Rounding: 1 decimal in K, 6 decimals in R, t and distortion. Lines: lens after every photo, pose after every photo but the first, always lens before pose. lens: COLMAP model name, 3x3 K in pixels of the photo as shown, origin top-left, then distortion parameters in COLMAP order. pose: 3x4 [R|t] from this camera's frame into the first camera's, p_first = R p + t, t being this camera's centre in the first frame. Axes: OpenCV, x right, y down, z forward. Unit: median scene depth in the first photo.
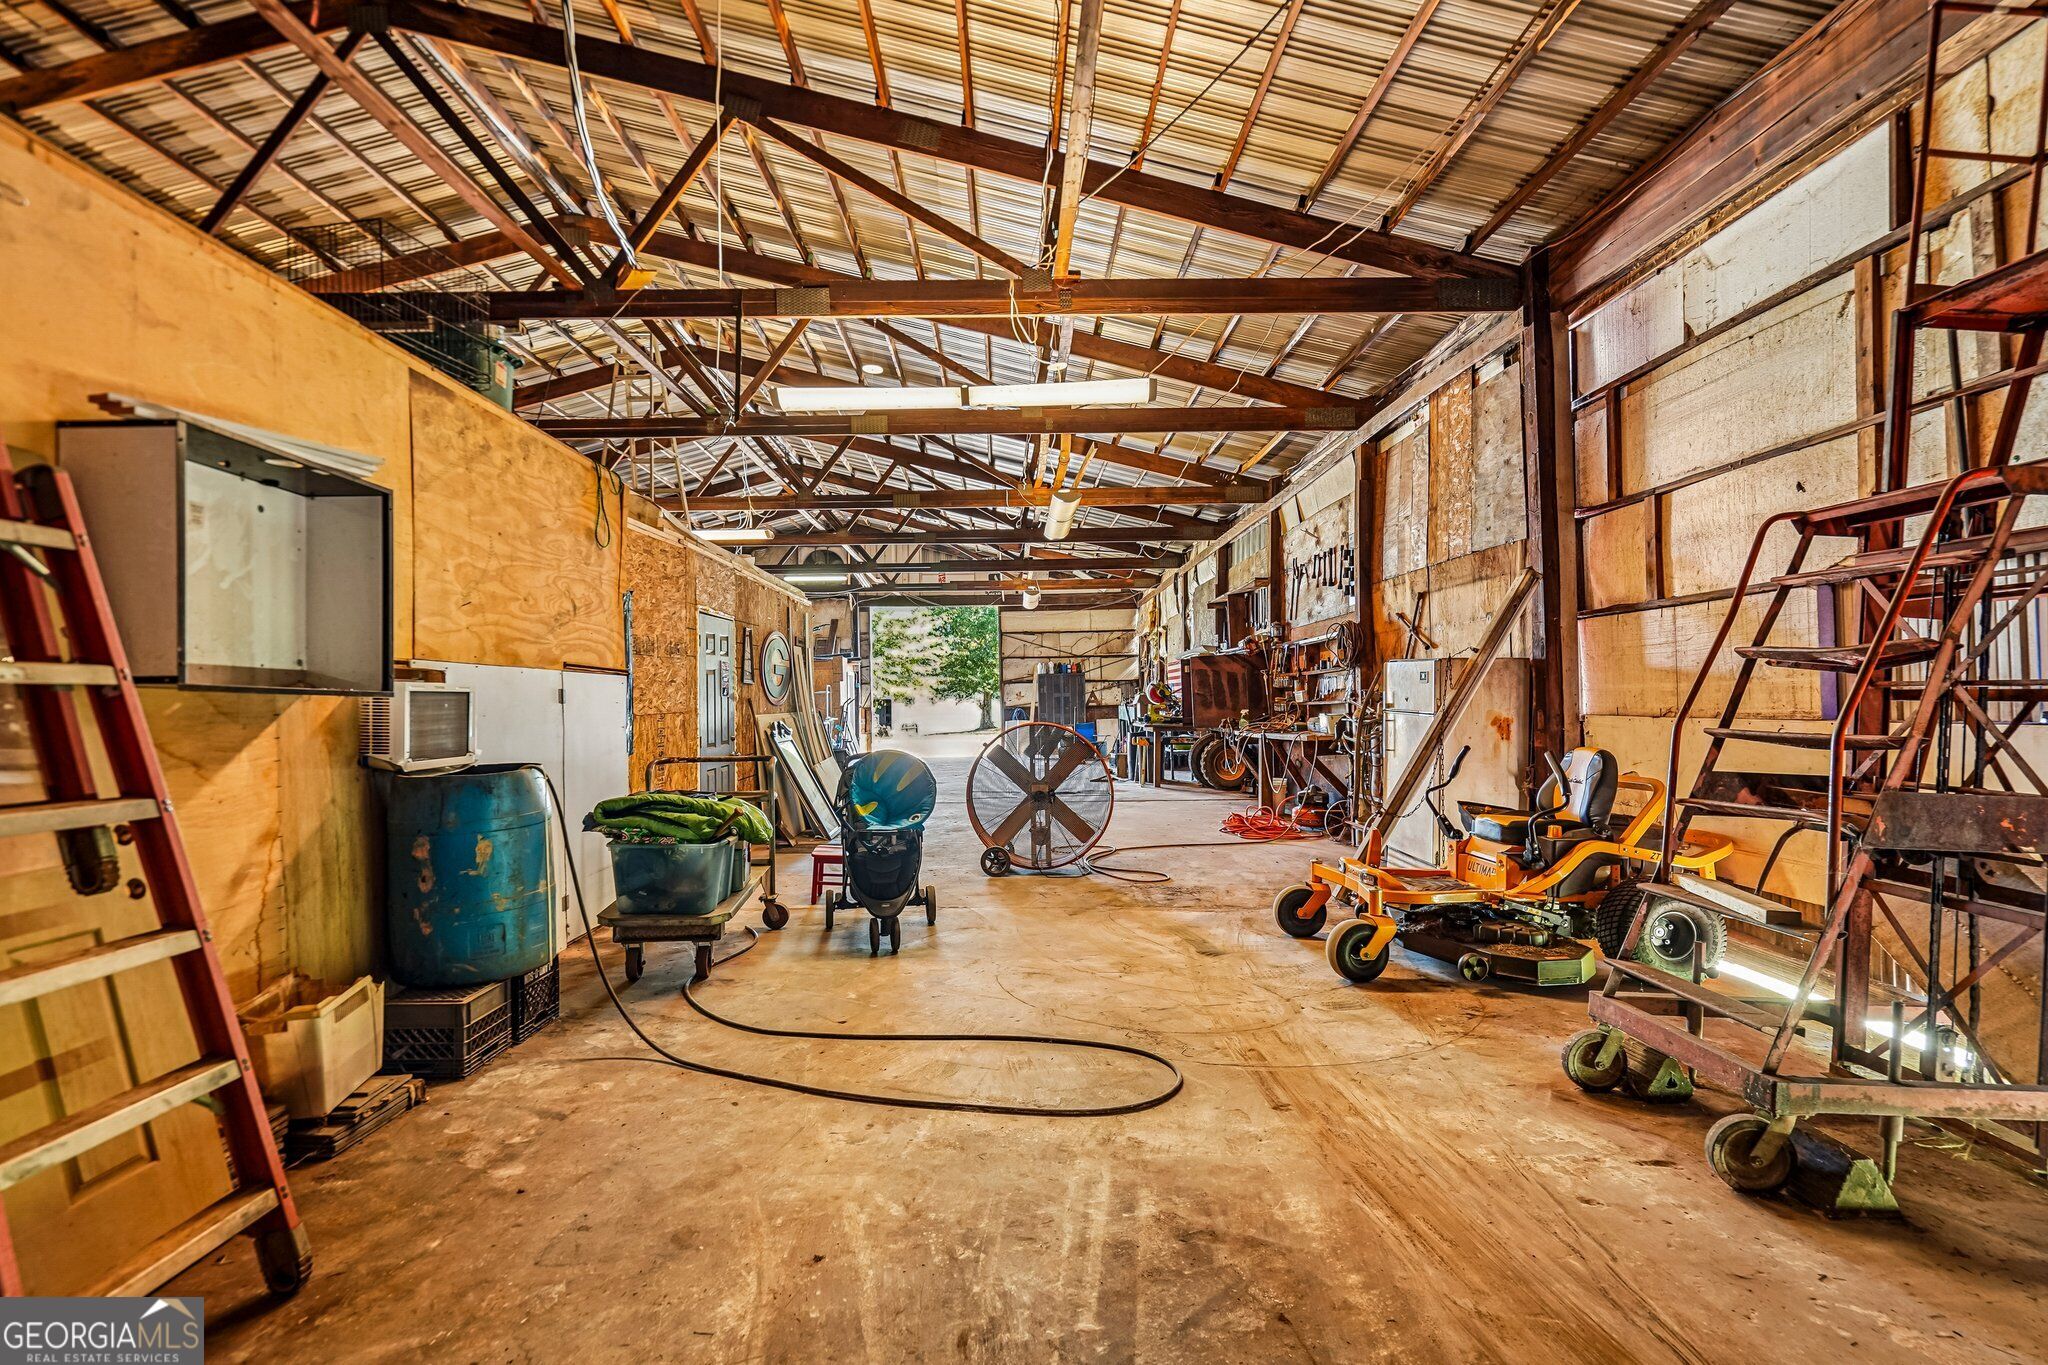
lens RADIAL K [[953.7, 0, 1033.1], [0, 953.7, 689.4], [0, 0, 1]] dist [-0.001379, 0.001086]
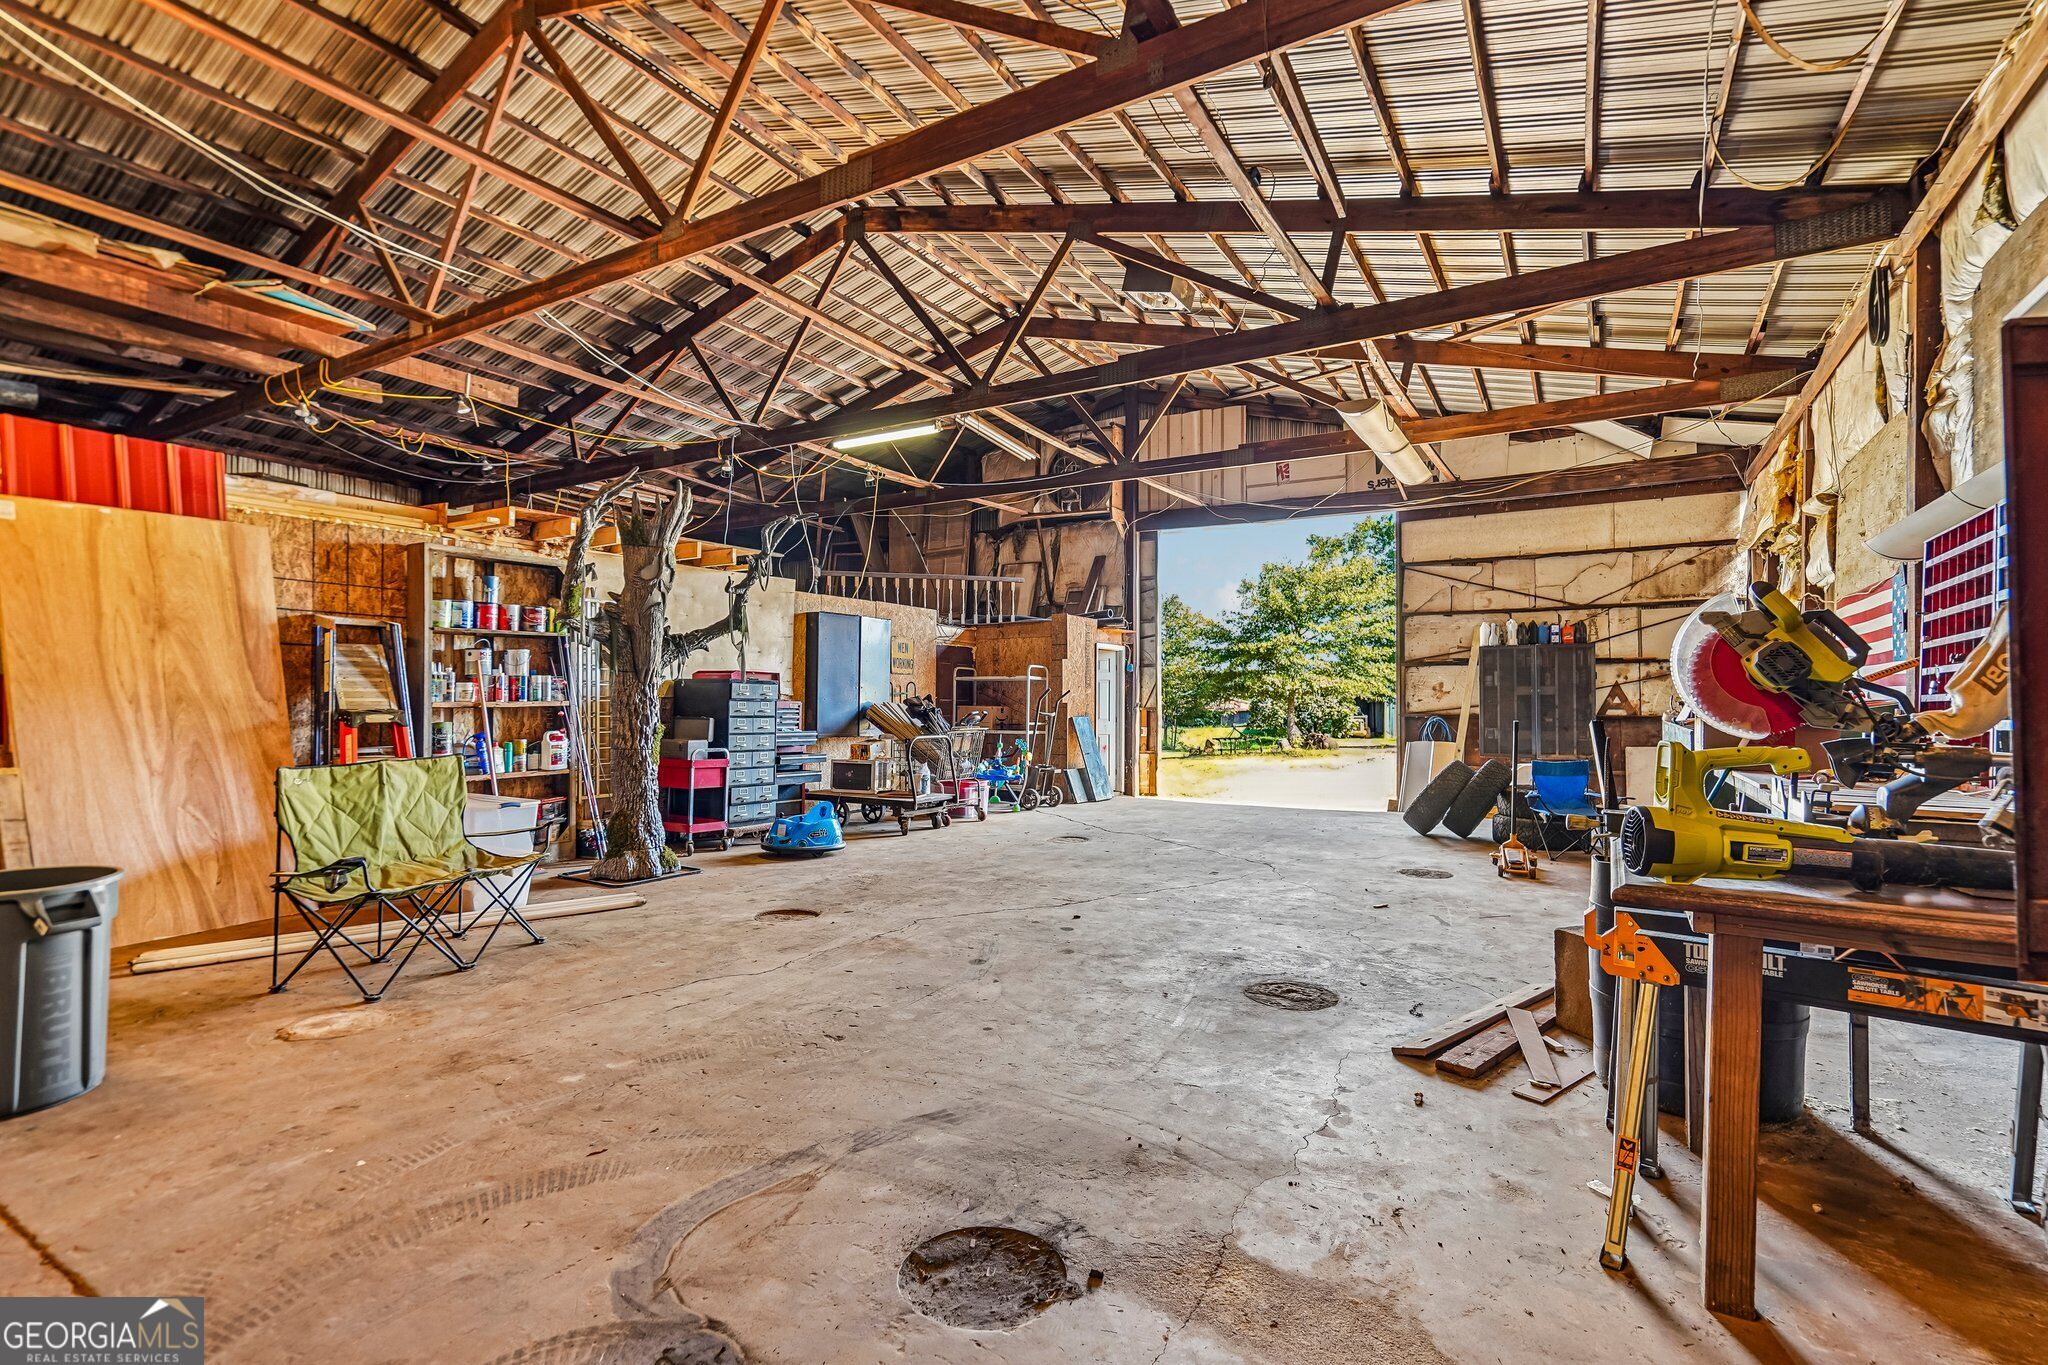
lens RADIAL K [[953.7, 0, 1019.3], [0, 953.7, 697.2], [0, 0, 1]] dist [-0.001379, 0.001086]
pose [[0.842572, 0.017605, -0.538297, 0.067693], [-0.016601, 0.999840, 0.006714, 0.010053], [0.538328, 0.003279, 0.842729, 0.472609]]
